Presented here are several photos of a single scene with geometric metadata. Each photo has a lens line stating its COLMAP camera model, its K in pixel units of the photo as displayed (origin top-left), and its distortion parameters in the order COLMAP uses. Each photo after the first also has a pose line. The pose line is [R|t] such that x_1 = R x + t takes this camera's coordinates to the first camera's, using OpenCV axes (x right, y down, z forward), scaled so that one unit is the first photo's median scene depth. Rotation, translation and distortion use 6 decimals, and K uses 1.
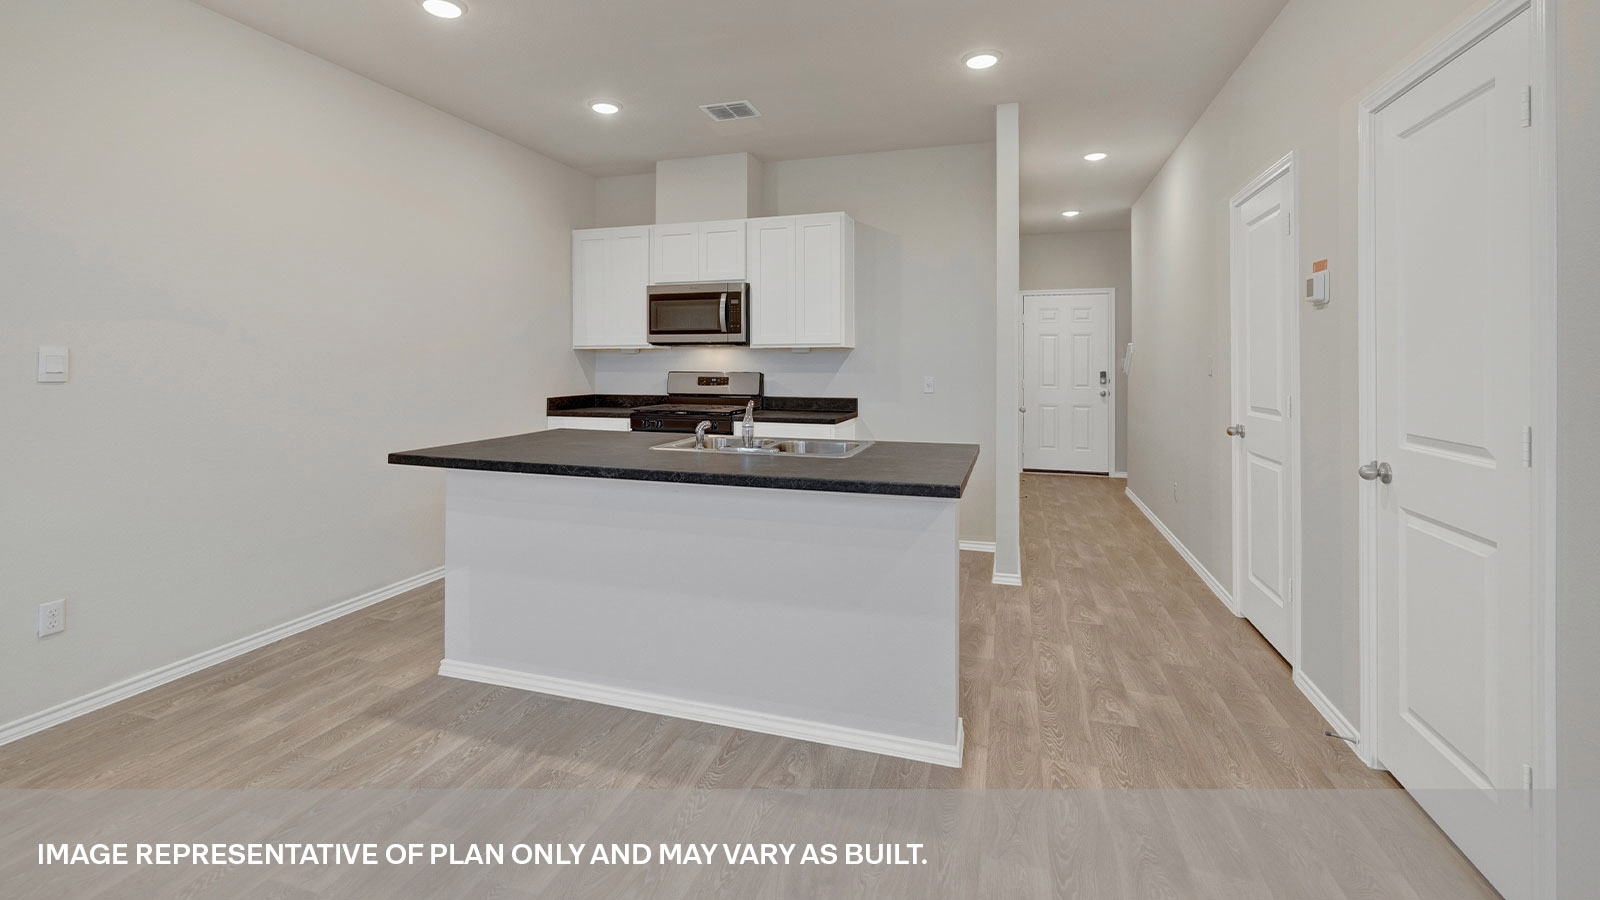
lens RADIAL K [[699.2, 0, 791.6], [0, 699.2, 366.7], [0, 0, 1]] dist [0.000912, 0.000230]
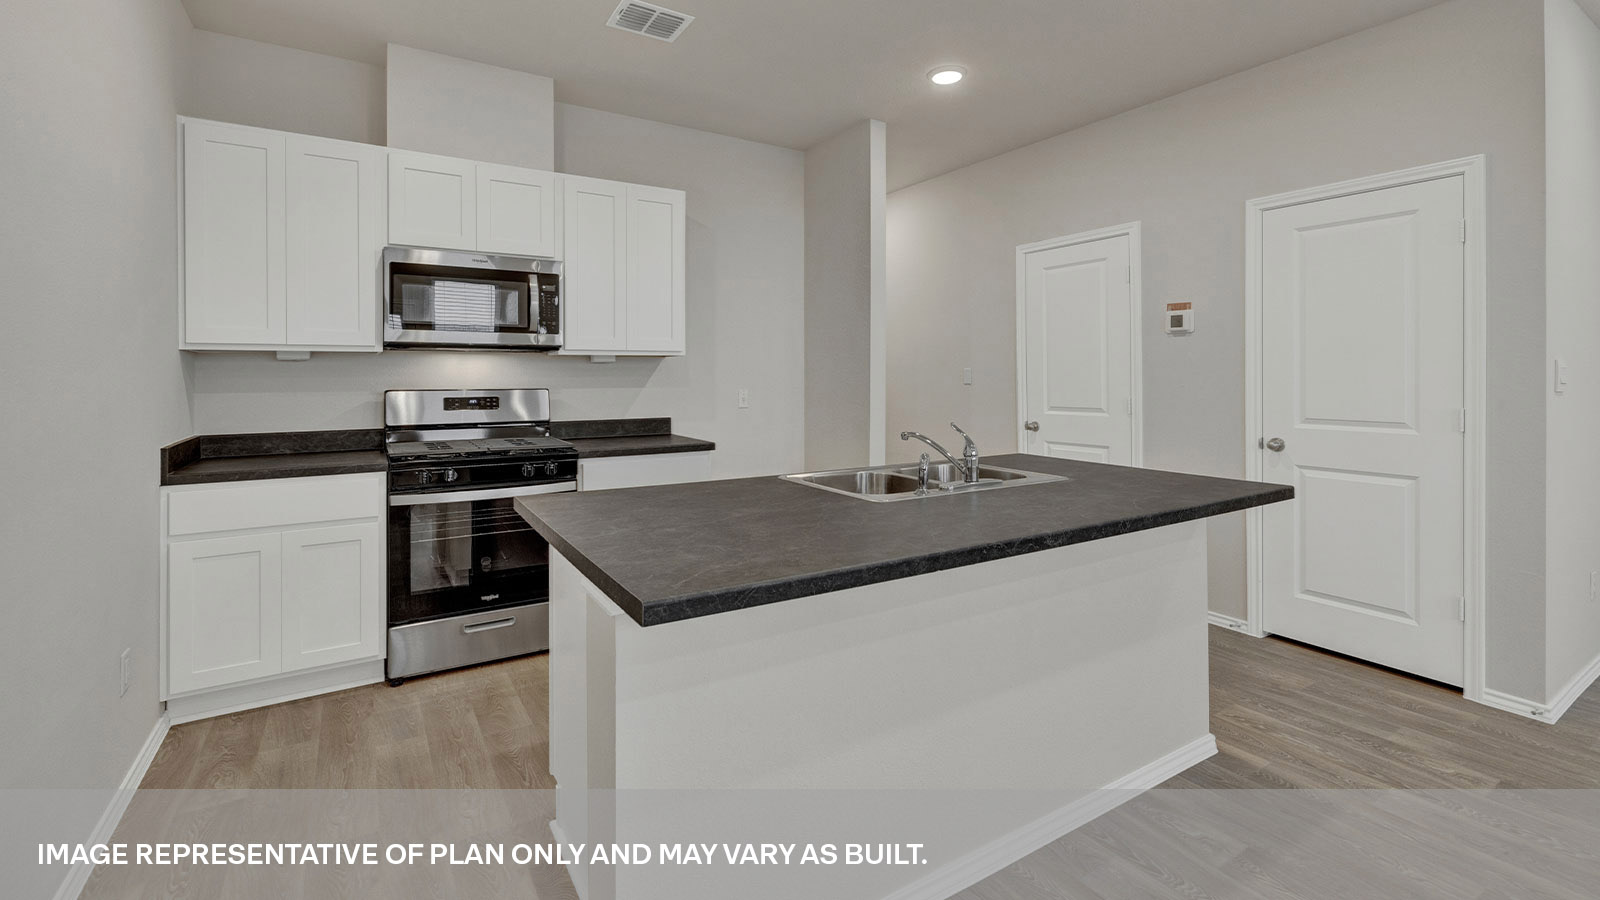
lens RADIAL K [[687.9, 0, 786.8], [0, 687.9, 375.6], [0, 0, 1]] dist [0.000713, 0.000122]
pose [[0.646829, -0.003526, 0.762627, -0.449781], [0.006754, 0.999977, -0.001105, -0.003145], [-0.762605, 0.005865, 0.646838, 0.371718]]
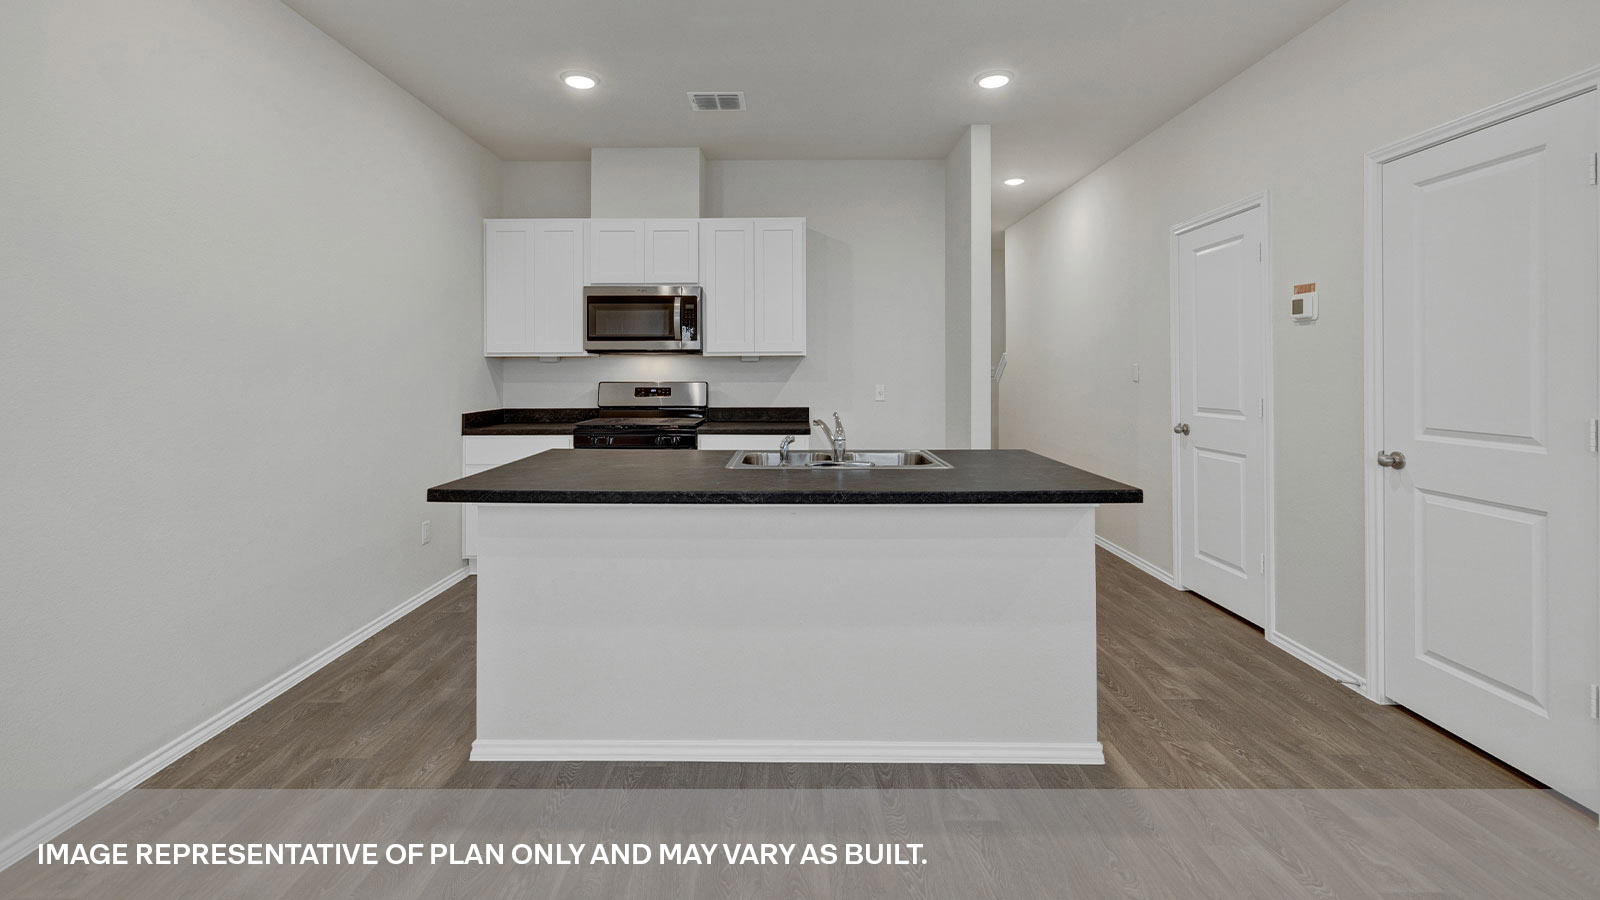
lens RADIAL K [[699.2, 0, 791.6], [0, 699.2, 366.7], [0, 0, 1]] dist [0.000912, 0.000230]
pose [[0.953720, -0.001965, 0.300690, -0.231138], [0.005386, 0.999930, -0.010550, -0.001813], [-0.300648, 0.011681, 0.953664, 0.067874]]
